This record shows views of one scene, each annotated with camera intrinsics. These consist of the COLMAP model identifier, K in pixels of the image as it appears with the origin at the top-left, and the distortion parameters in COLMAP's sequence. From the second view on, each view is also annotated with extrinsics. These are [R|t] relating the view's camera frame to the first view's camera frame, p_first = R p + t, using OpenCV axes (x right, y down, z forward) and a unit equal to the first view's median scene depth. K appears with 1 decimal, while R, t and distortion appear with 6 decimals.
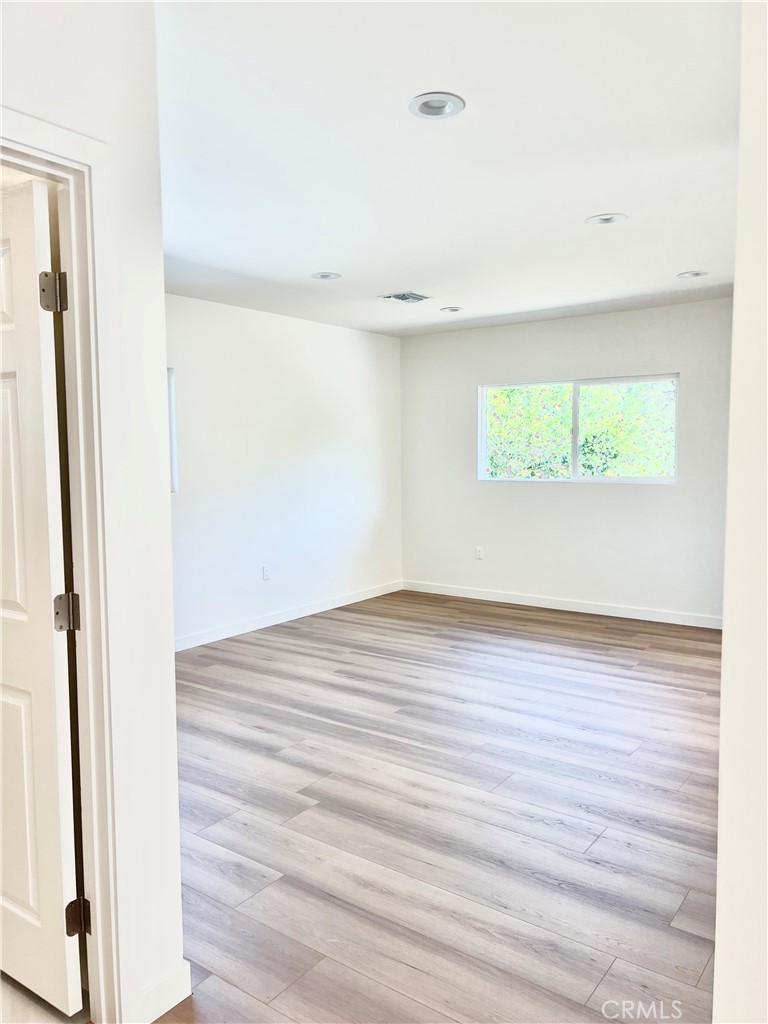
lens RADIAL K [[774.4, 0, 390.8], [0, 774.4, 517.8], [0, 0, 1]] dist [0.050447, -0.060981]
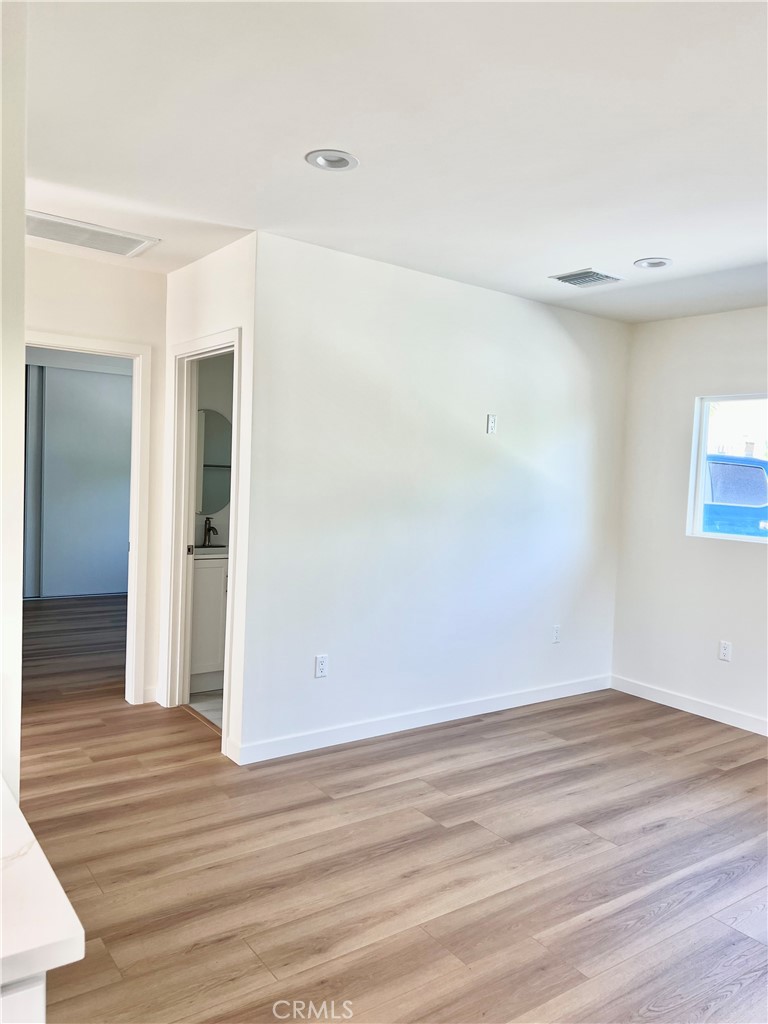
lens RADIAL K [[774.4, 0, 390.8], [0, 774.4, 517.8], [0, 0, 1]] dist [0.050447, -0.060981]
pose [[-0.314971, 0.052071, -0.947672, 0.690417], [-0.131628, 0.986448, 0.097950, -0.096900], [0.939930, 0.155591, -0.303848, 0.933188]]
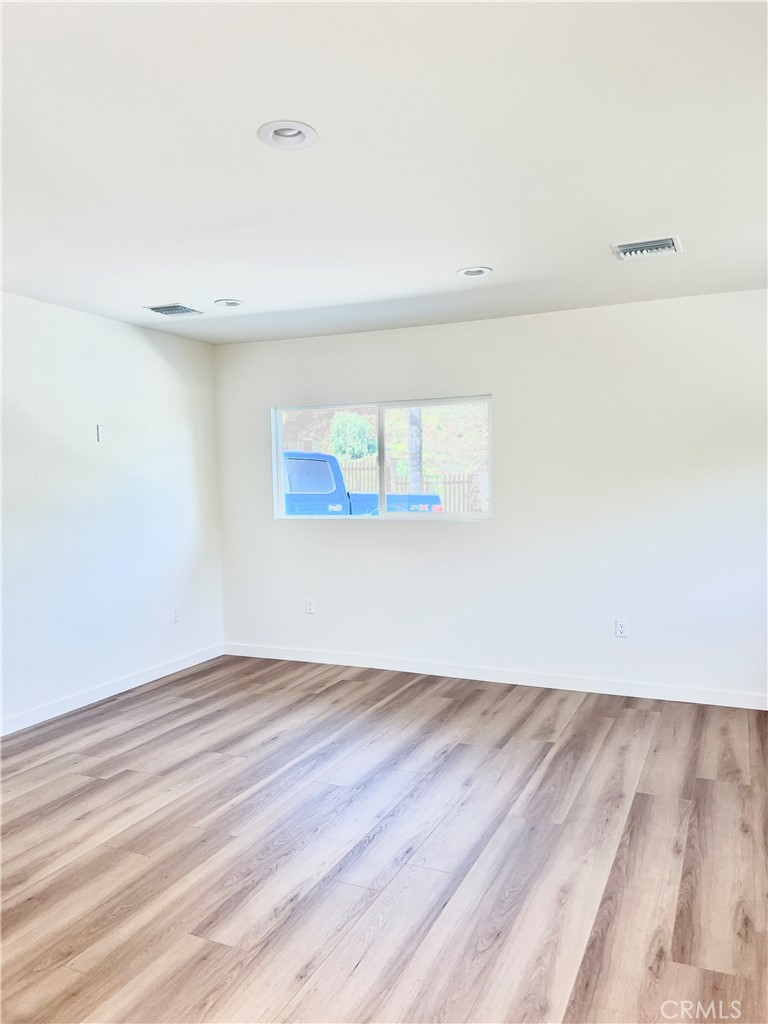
lens RADIAL K [[774.4, 0, 390.8], [0, 774.4, 517.8], [0, 0, 1]] dist [0.050447, -0.060981]
pose [[0.200280, 0.060426, -0.977874, 0.909213], [-0.080384, 0.995745, 0.045067, -0.099481], [0.976436, 0.069580, 0.204285, 0.915681]]
